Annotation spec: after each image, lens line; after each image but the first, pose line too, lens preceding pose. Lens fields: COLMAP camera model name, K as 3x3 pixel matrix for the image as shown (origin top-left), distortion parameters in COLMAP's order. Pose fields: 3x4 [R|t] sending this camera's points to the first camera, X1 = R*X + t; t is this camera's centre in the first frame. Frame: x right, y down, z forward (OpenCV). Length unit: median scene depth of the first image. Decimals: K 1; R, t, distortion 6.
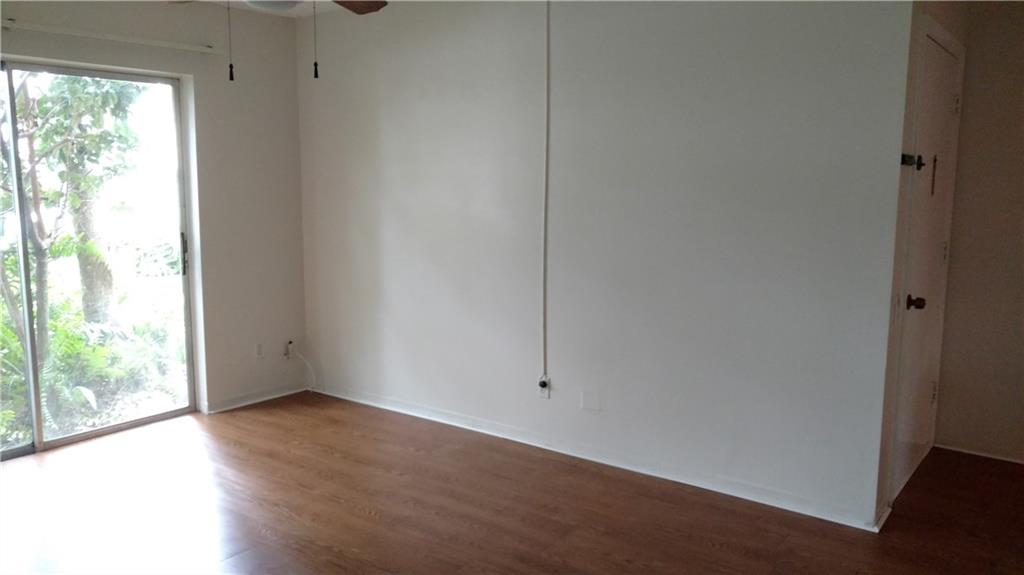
lens RADIAL K [[808.9, 0, 512.0], [0, 808.9, 287.5], [0, 0, 1]] dist [0.005012, 0.003114]
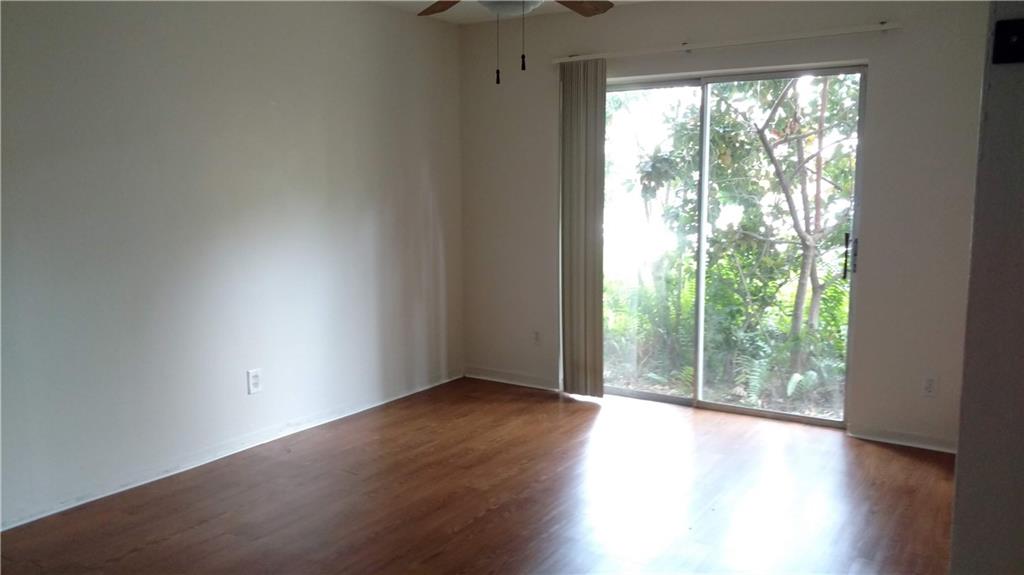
lens RADIAL K [[808.9, 0, 512.0], [0, 808.9, 287.5], [0, 0, 1]] dist [0.005012, 0.003114]
pose [[0.102594, 0.136294, -0.985342, 0.476862], [-0.128261, 0.984112, 0.122770, -0.072373], [0.986420, 0.113785, 0.118445, 0.528611]]
